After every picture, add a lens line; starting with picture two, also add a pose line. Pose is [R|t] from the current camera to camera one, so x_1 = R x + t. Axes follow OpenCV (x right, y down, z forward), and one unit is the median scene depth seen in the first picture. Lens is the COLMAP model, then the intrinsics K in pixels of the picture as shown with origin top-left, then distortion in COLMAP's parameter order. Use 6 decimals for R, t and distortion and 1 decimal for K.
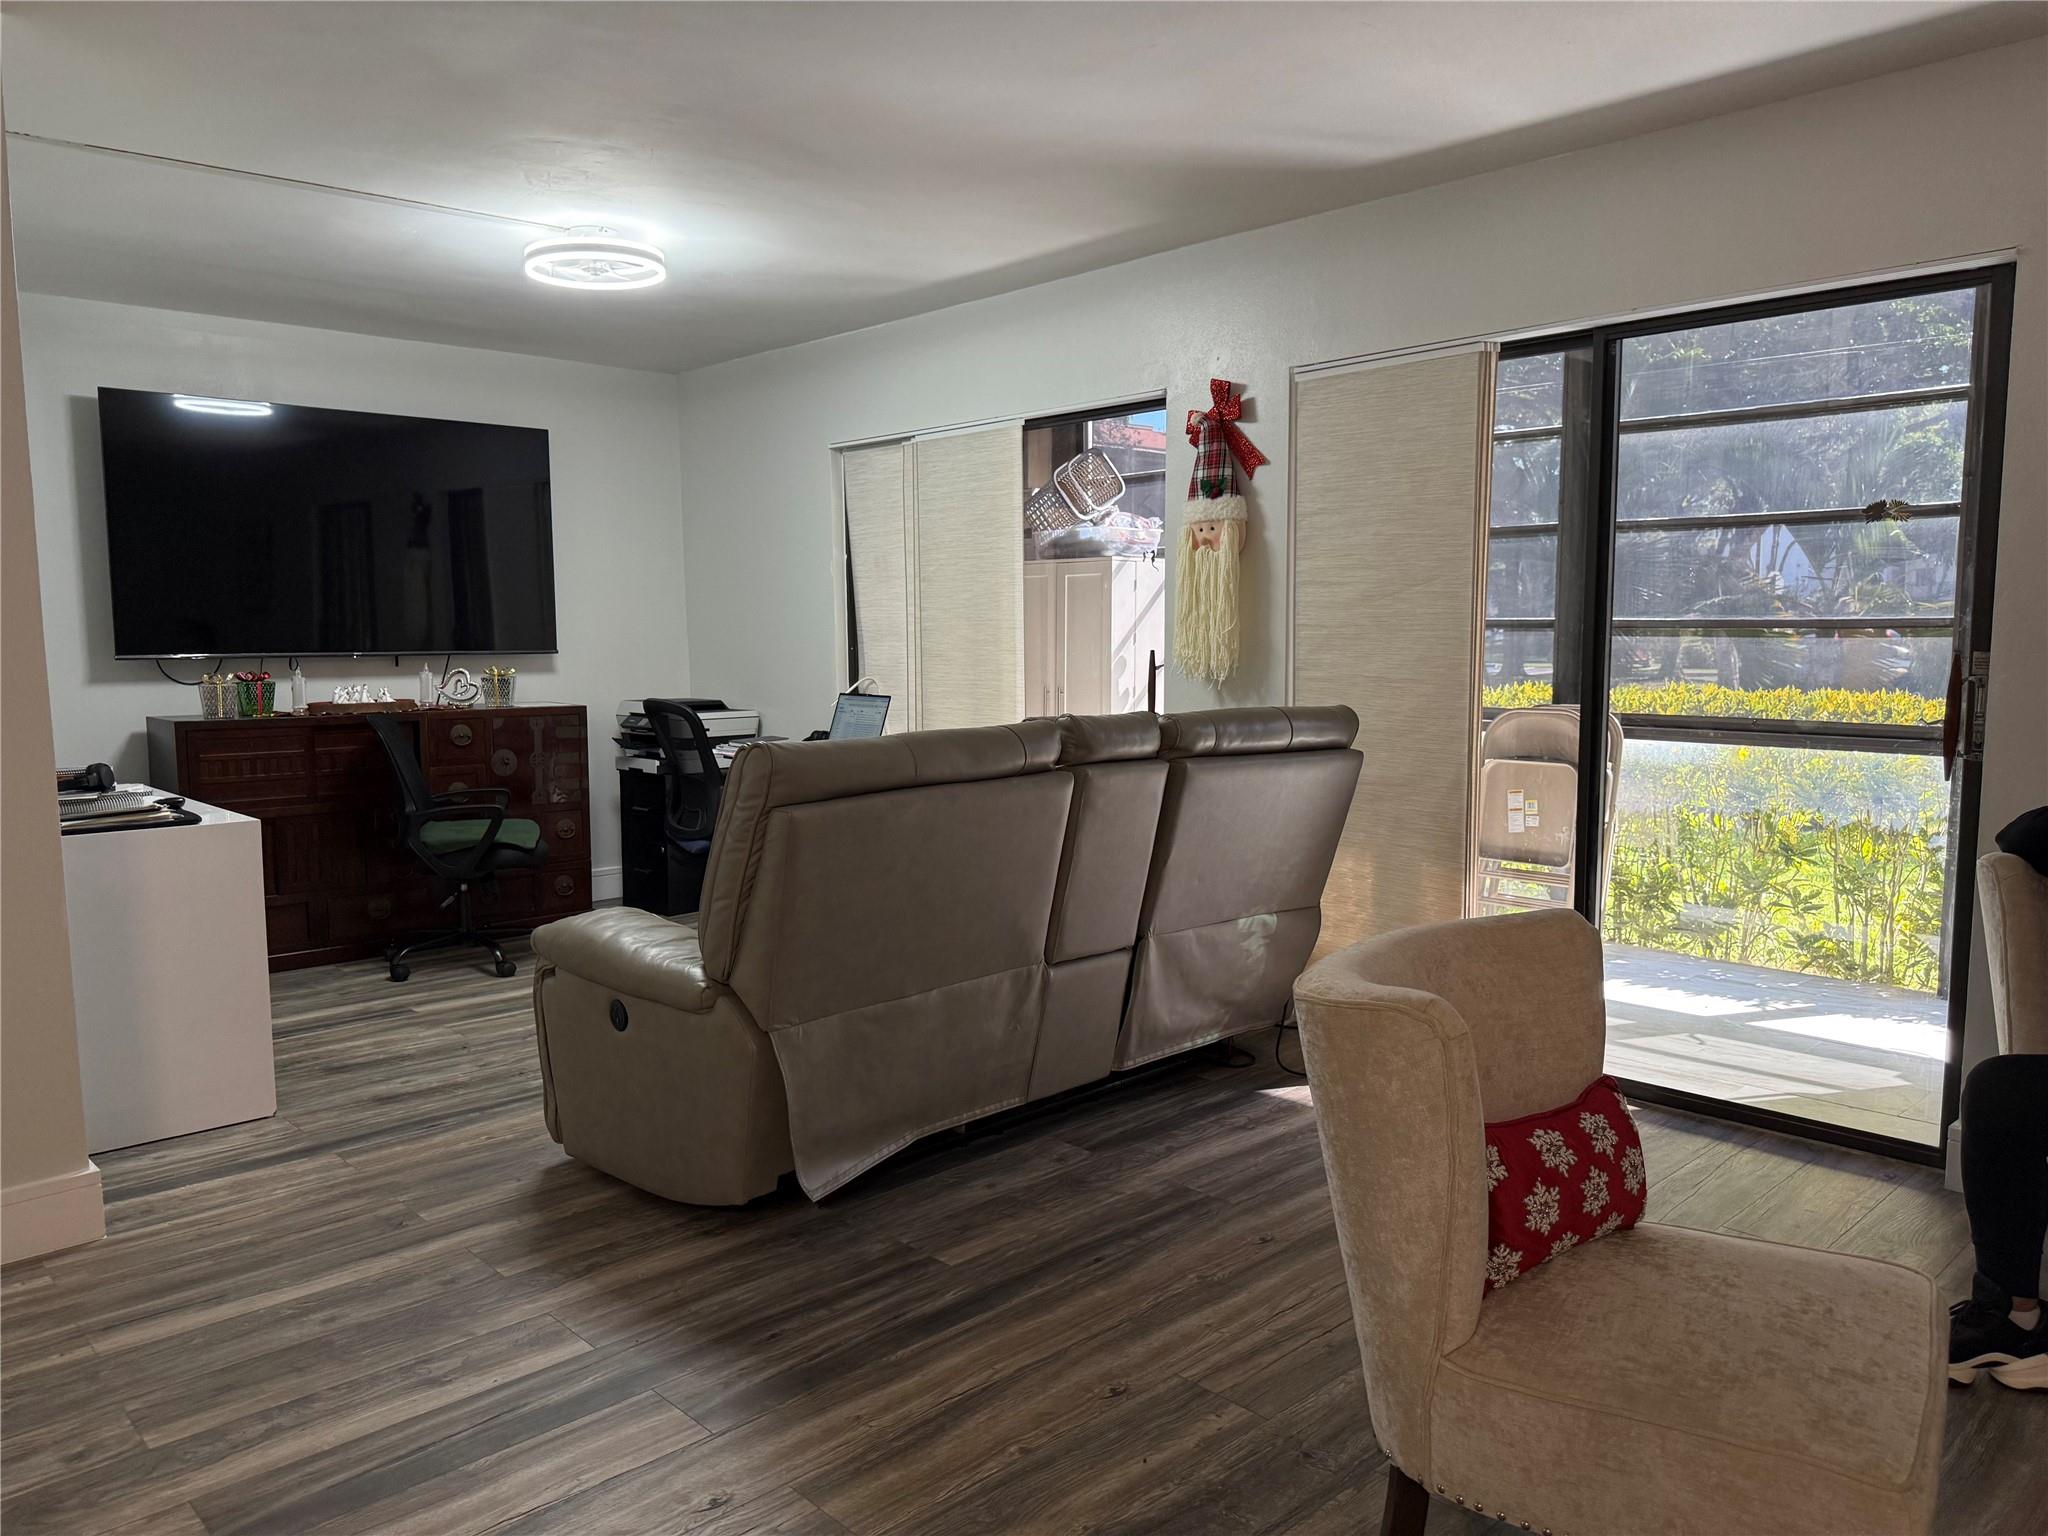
lens RADIAL K [[1450.8, 0, 1019.7], [0, 1450.8, 770.4], [0, 0, 1]] dist [0.008587, -0.011254]
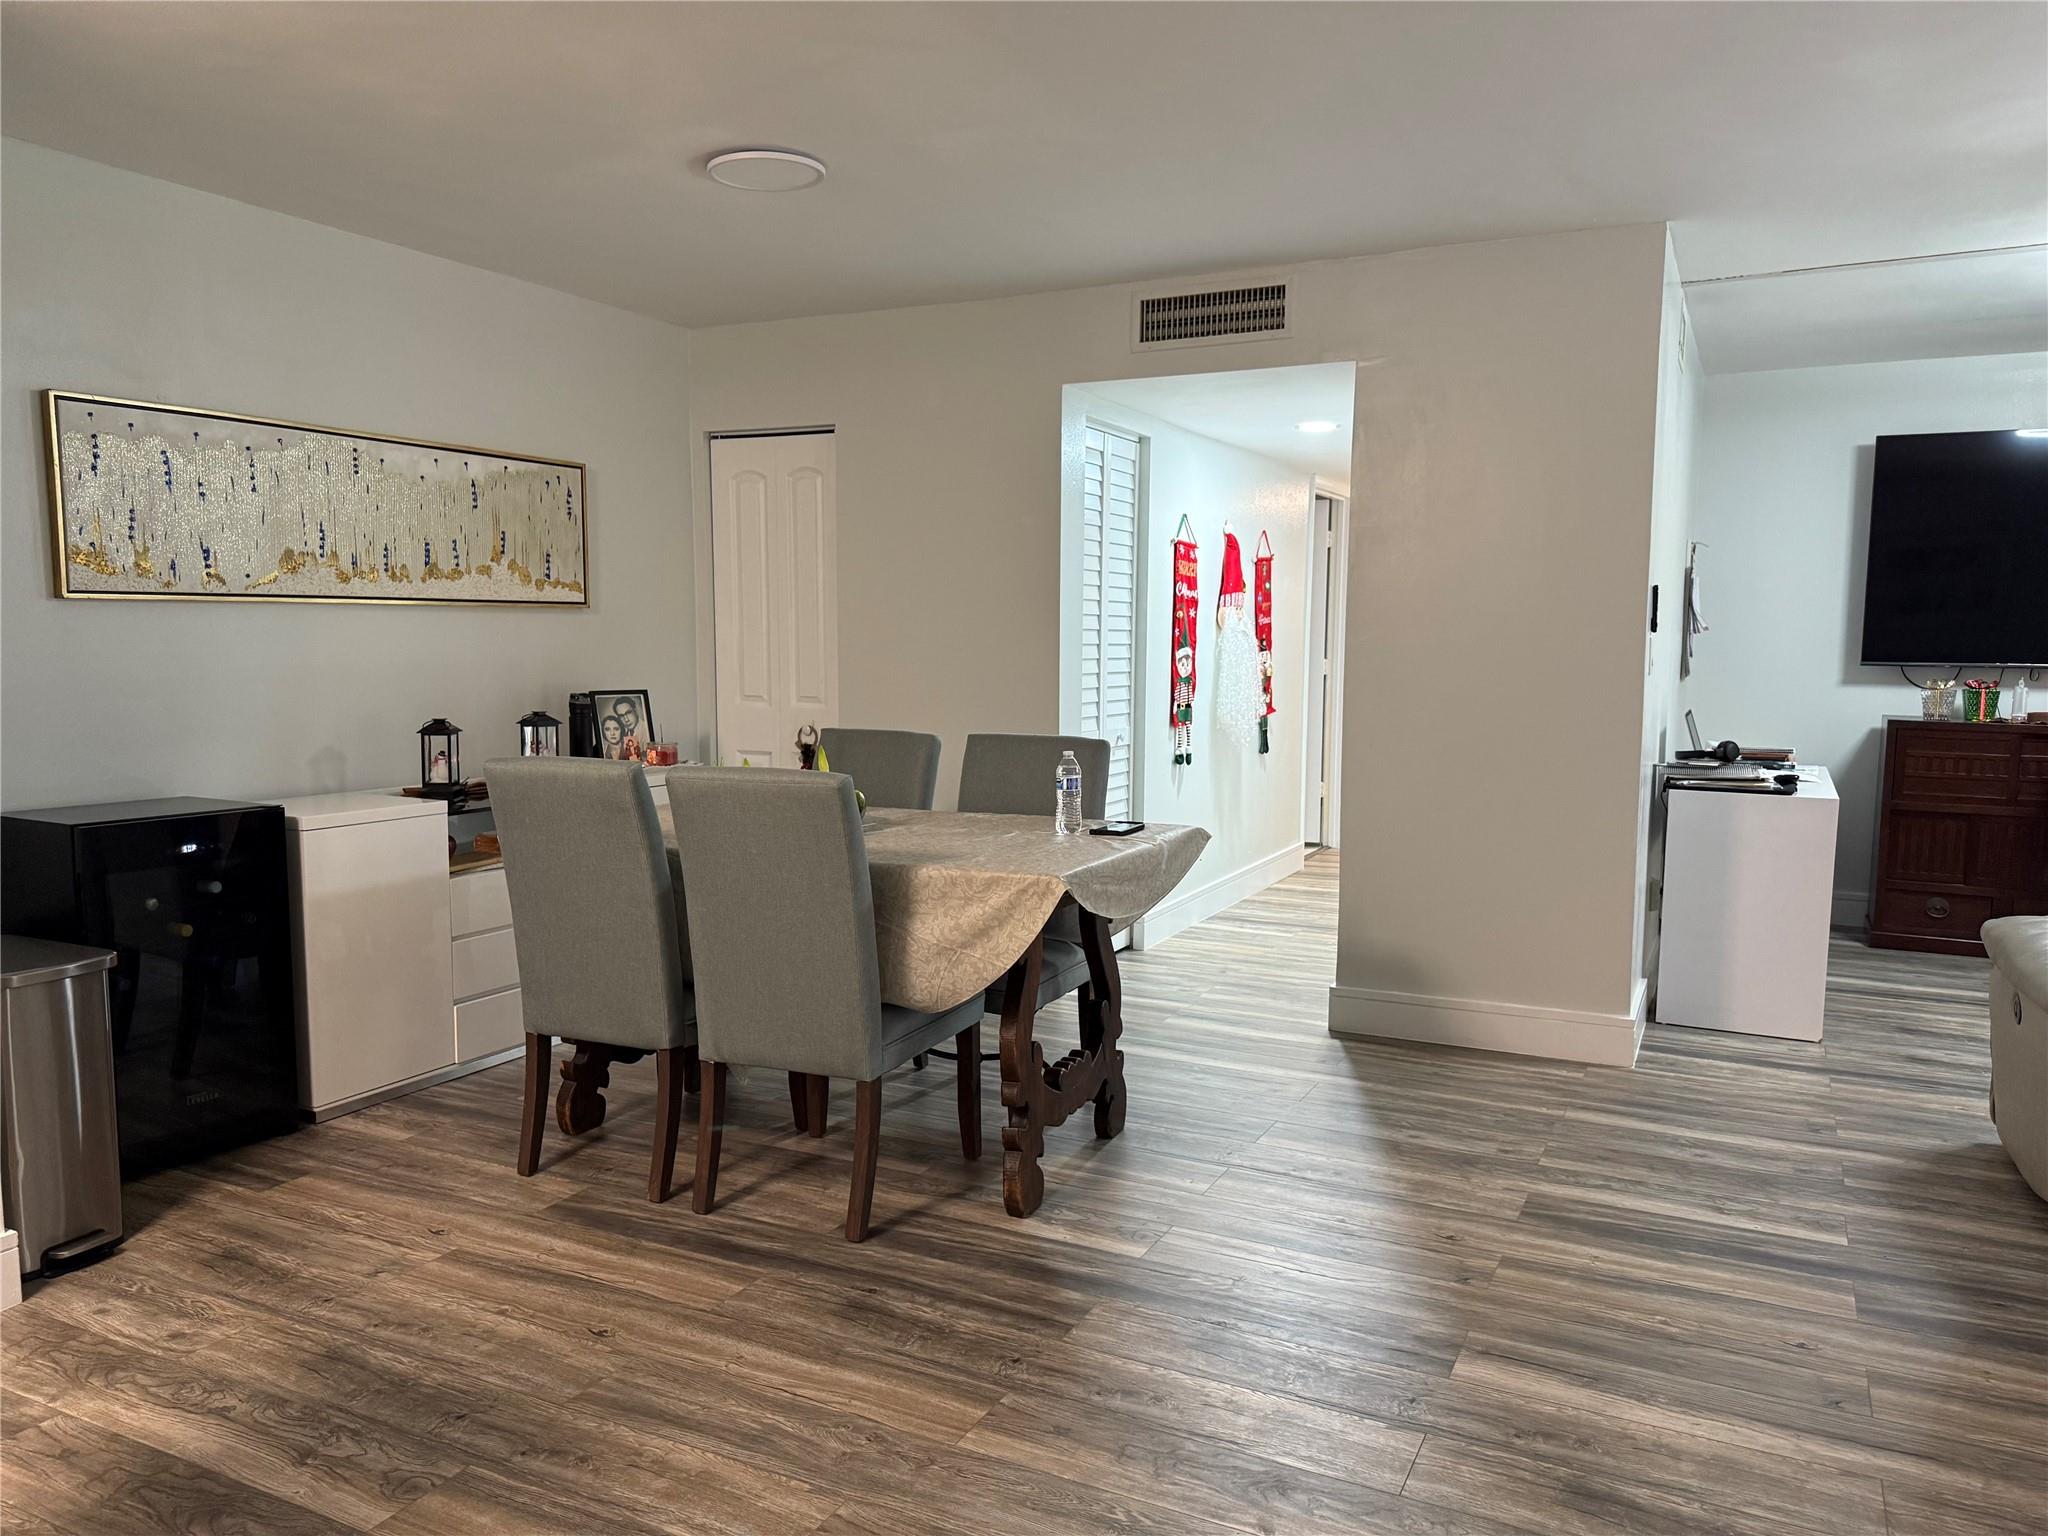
lens RADIAL K [[1445.0, 0, 1030.4], [0, 1445.0, 767.7], [0, 0, 1]] dist [0.053168, -0.072291]
pose [[0.333687, 0.094874, -0.937898, 0.430882], [-0.100673, 0.992819, 0.064612, -0.002828], [0.937293, 0.072861, 0.340842, -0.054153]]
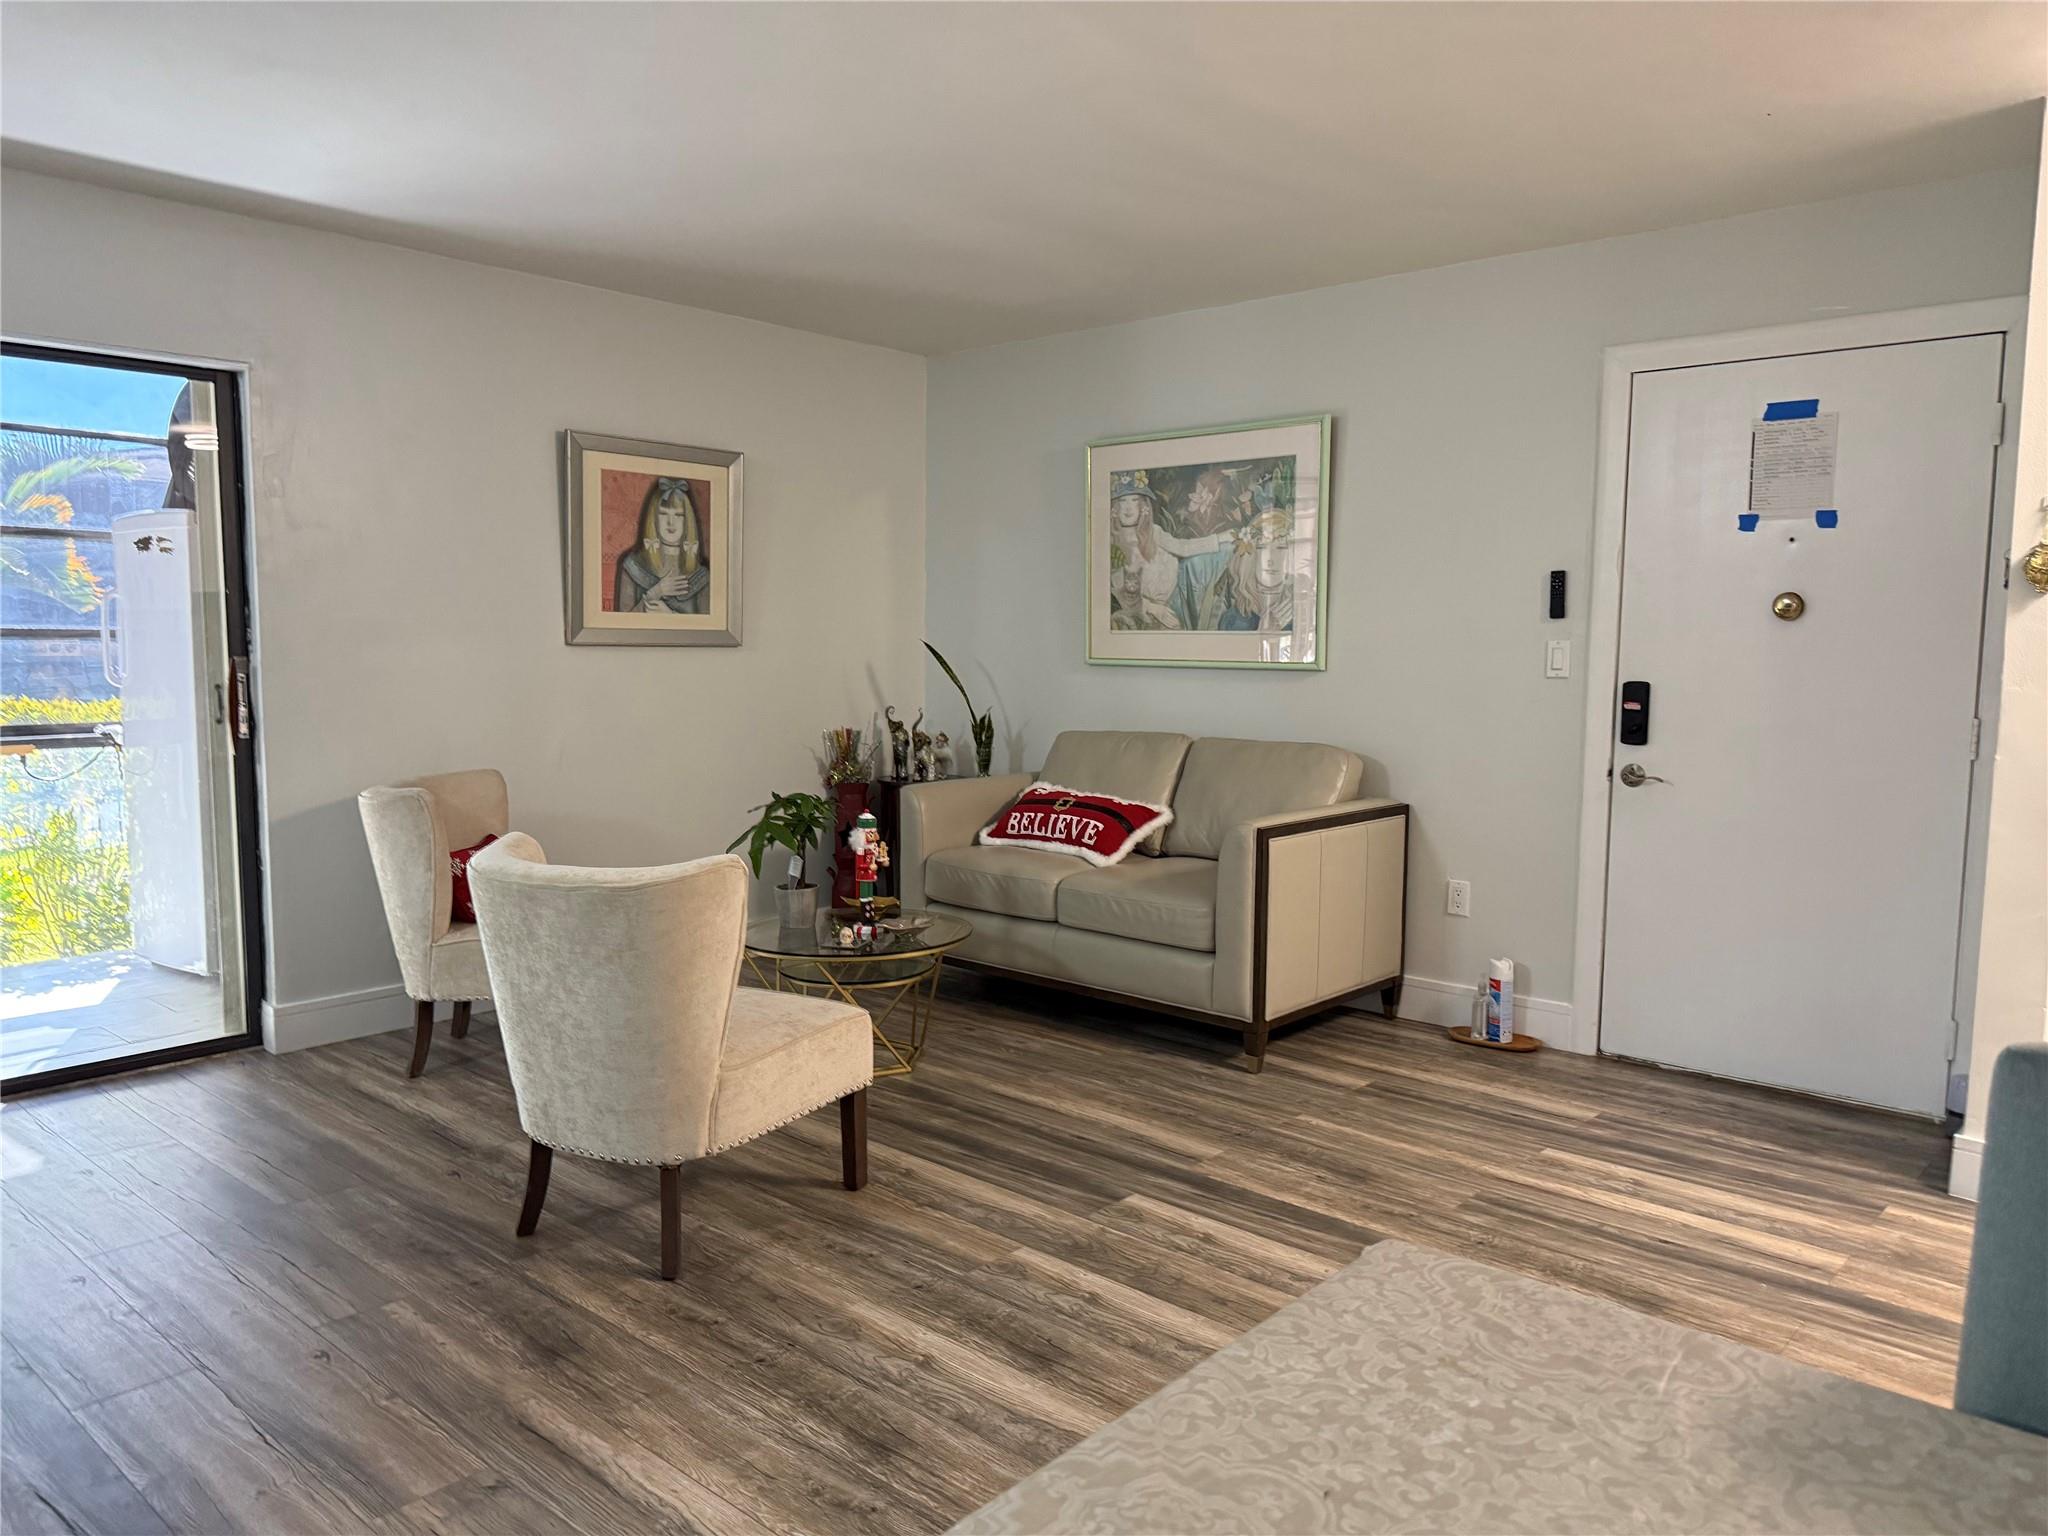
lens RADIAL K [[1445.0, 0, 1030.4], [0, 1445.0, 767.7], [0, 0, 1]] dist [0.053168, -0.072291]
pose [[-0.087446, -0.088798, 0.992204, -0.700517], [0.091963, 0.991046, 0.096799, -0.038424], [-0.991915, 0.099711, -0.078497, 0.368351]]
